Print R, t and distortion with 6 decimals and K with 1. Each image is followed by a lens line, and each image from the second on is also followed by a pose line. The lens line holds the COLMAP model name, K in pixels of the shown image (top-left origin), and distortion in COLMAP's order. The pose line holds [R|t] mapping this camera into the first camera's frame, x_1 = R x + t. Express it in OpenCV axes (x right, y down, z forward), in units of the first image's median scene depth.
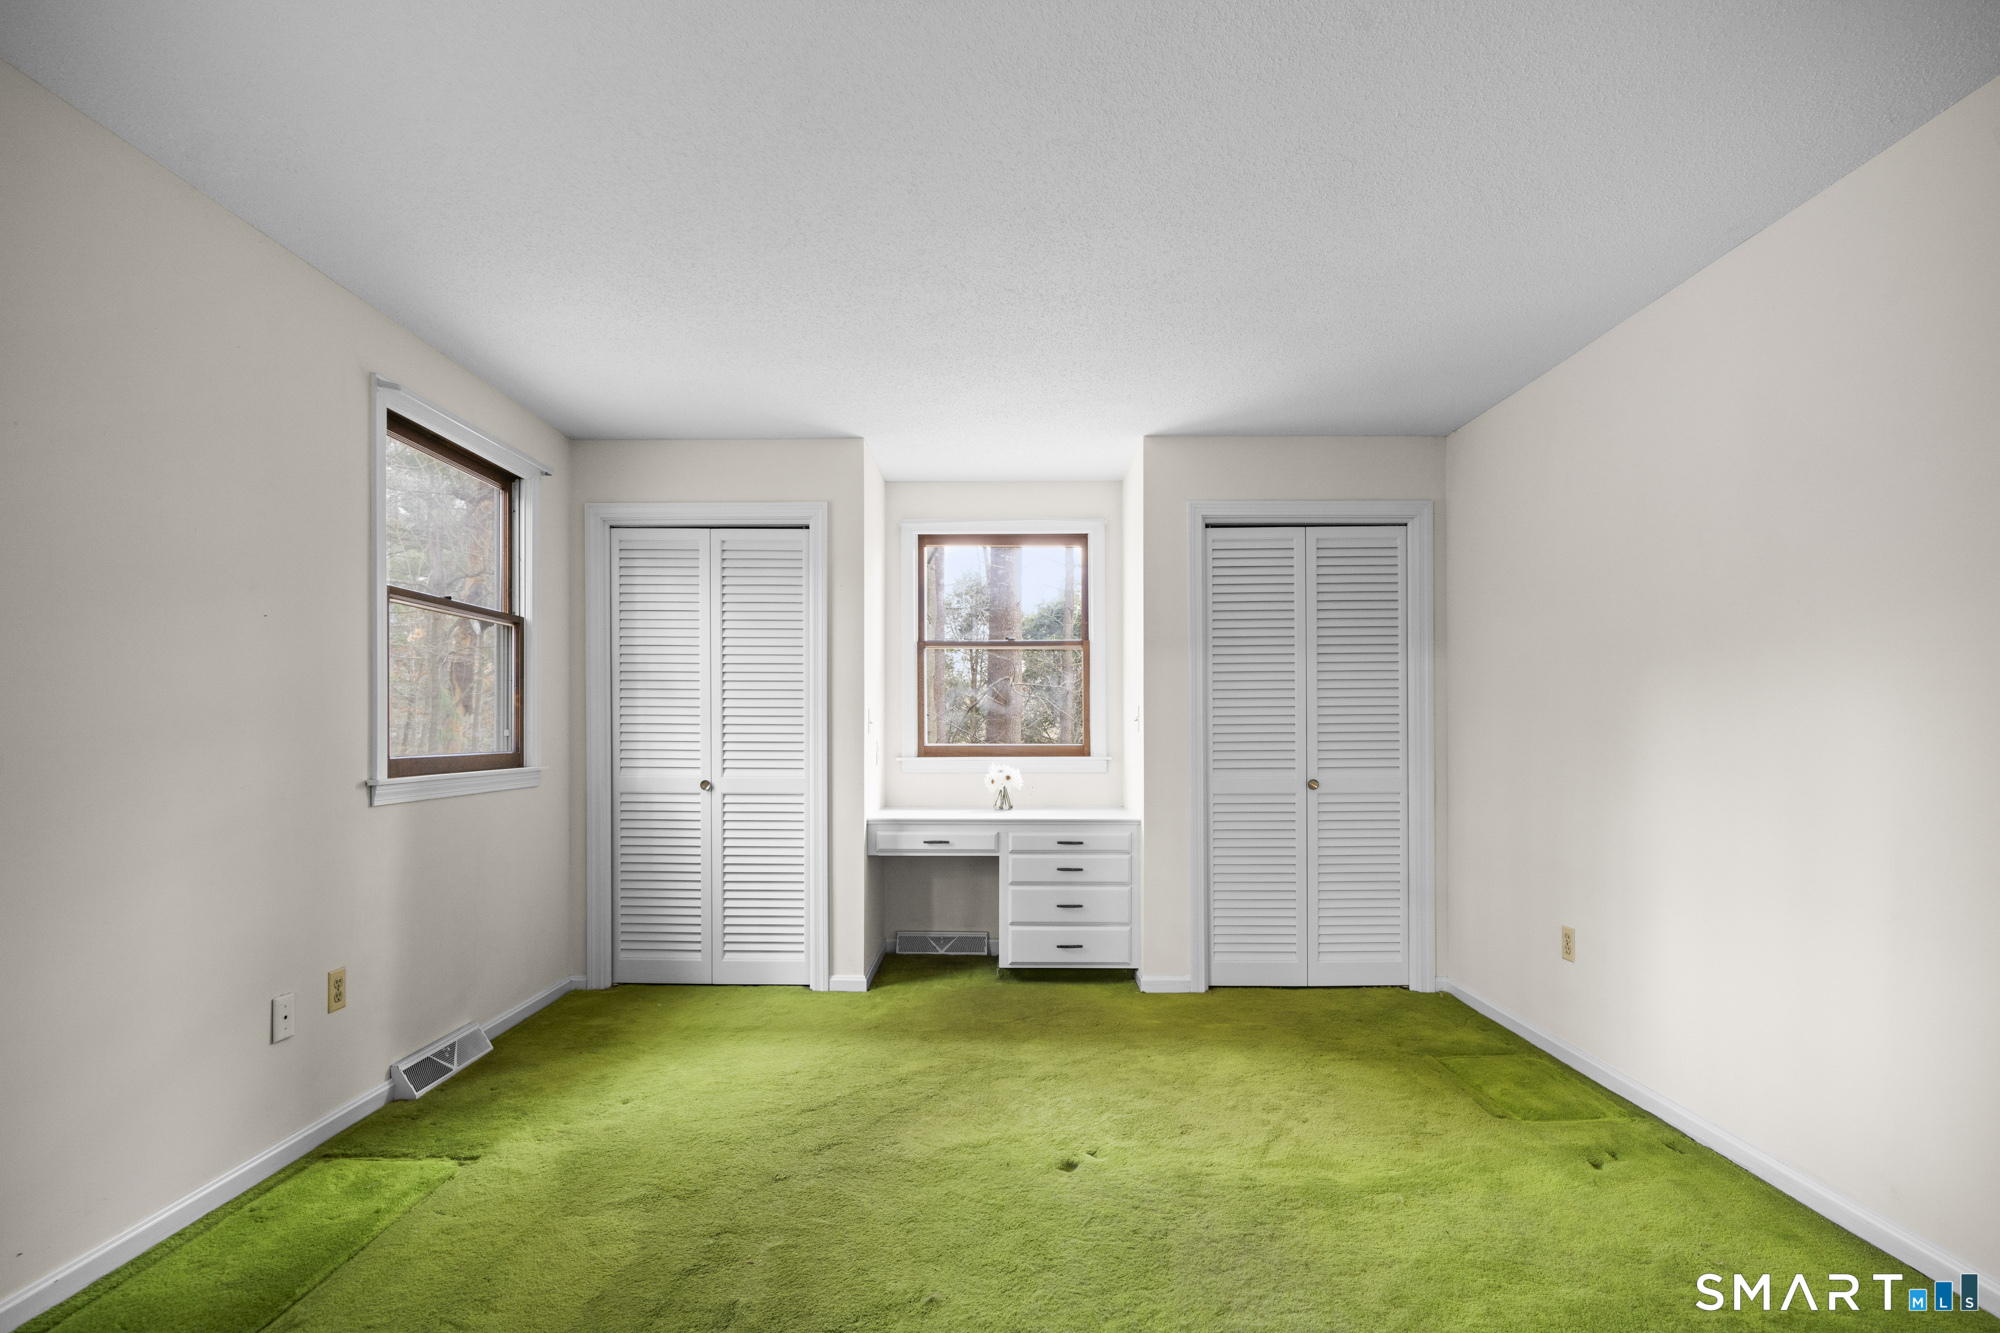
lens RADIAL K [[975.4, 0, 1007.2], [0, 975.4, 723.4], [0, 0, 1]] dist [0.000126, 0.000134]
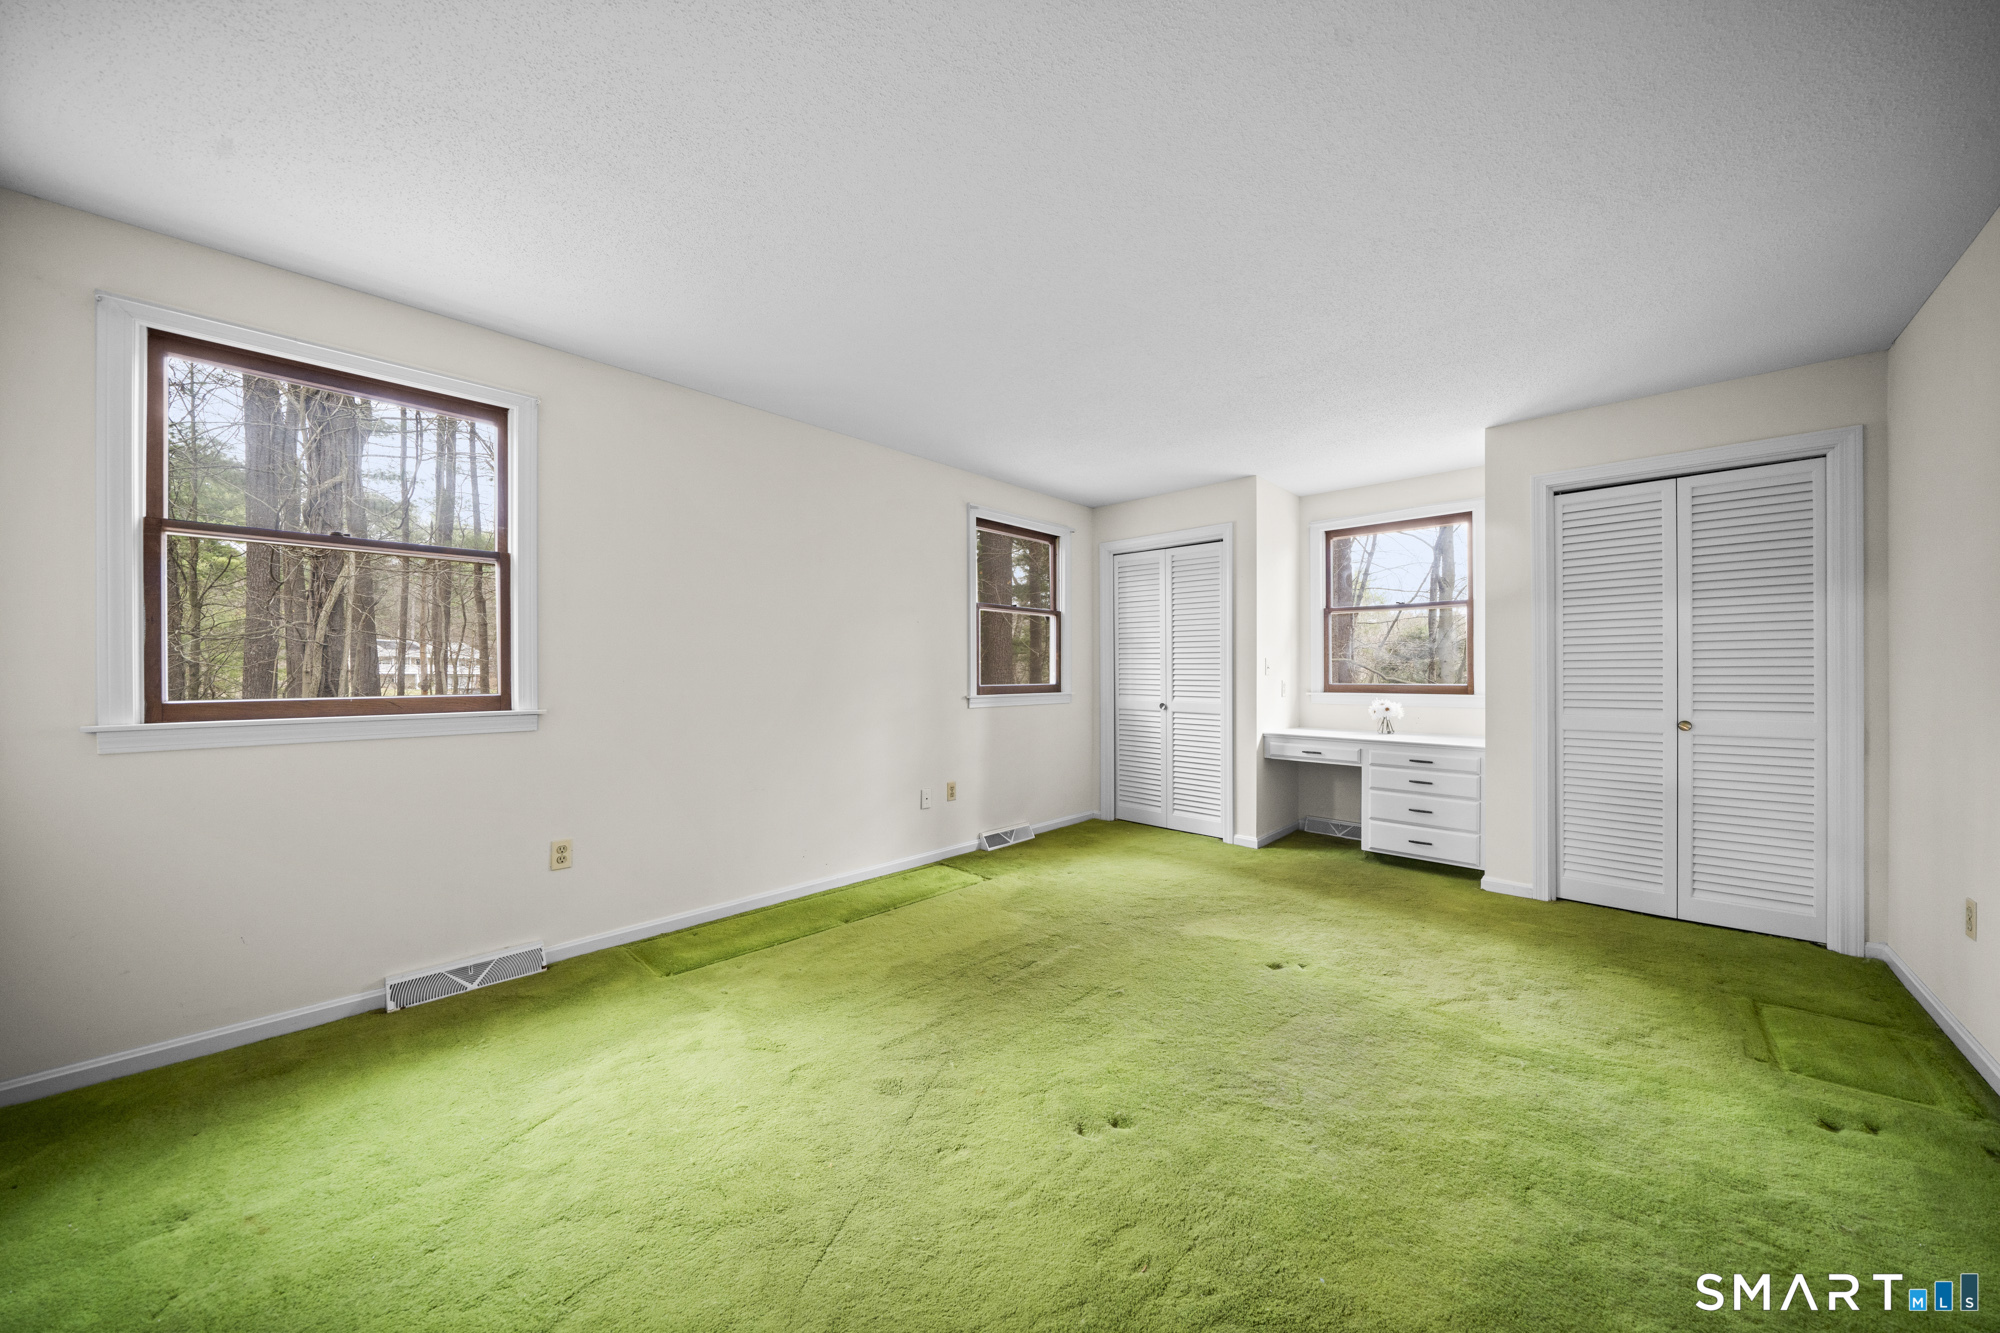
lens RADIAL K [[685.7, 0, 1000.2], [0, 685.7, 672.2], [0, 0, 1]] dist [-0.007094, 0.000222]
pose [[0.730269, 0.001576, -0.683158, 0.305135], [0.002628, 0.999983, 0.005115, 0.000033], [0.683155, -0.005531, 0.730252, -0.028122]]
